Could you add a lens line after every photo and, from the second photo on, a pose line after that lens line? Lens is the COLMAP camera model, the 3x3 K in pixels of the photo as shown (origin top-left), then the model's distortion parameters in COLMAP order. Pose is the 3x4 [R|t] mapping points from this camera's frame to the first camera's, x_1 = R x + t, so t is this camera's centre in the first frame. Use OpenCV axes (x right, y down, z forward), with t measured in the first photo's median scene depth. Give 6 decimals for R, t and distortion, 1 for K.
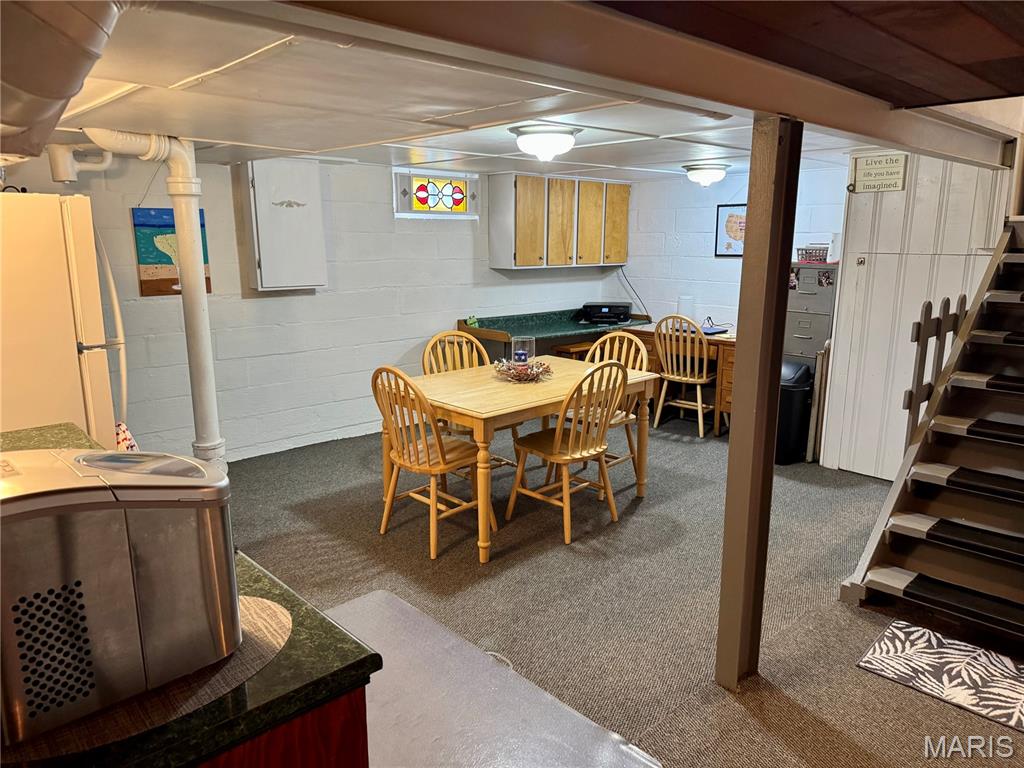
lens RADIAL K [[719.8, 0, 512.0], [0, 719.8, 384.0], [0, 0, 1]] dist [0.097162, -0.083120]
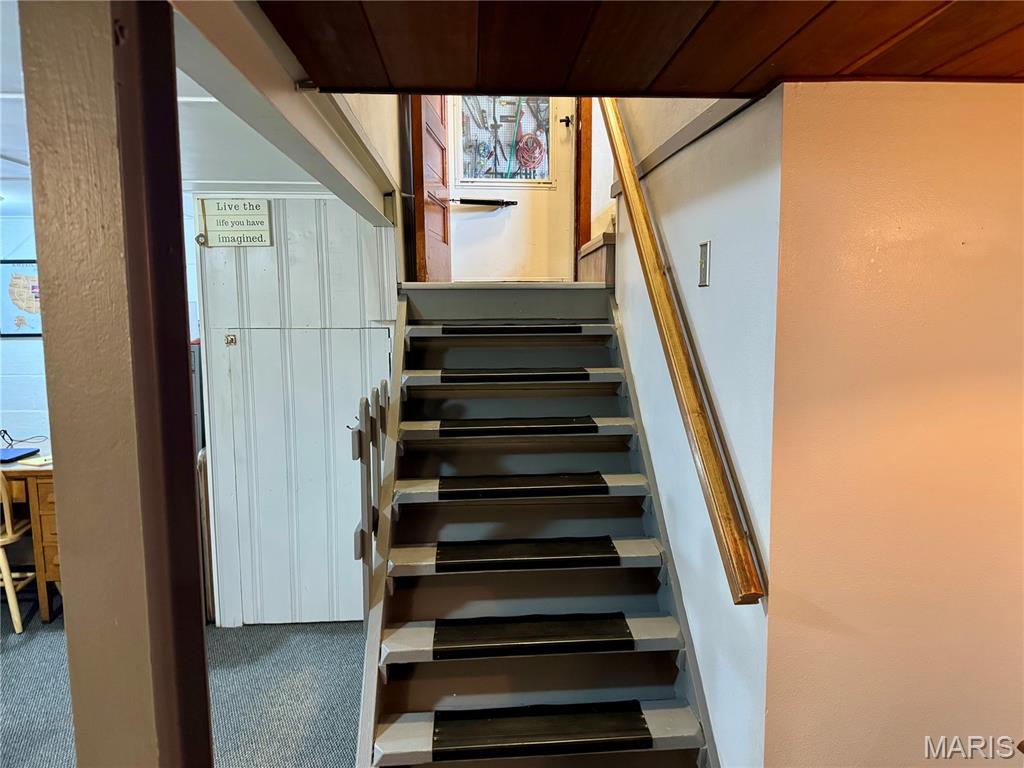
lens RADIAL K [[708.1, 0, 512.0], [0, 708.1, 384.0], [0, 0, 1]] dist [0.090776, -0.110396]
pose [[0.639063, -0.096375, 0.763092, 0.109654], [0.166482, 0.985932, -0.014905, -0.069306], [-0.750920, 0.136567, 0.646118, 0.348646]]
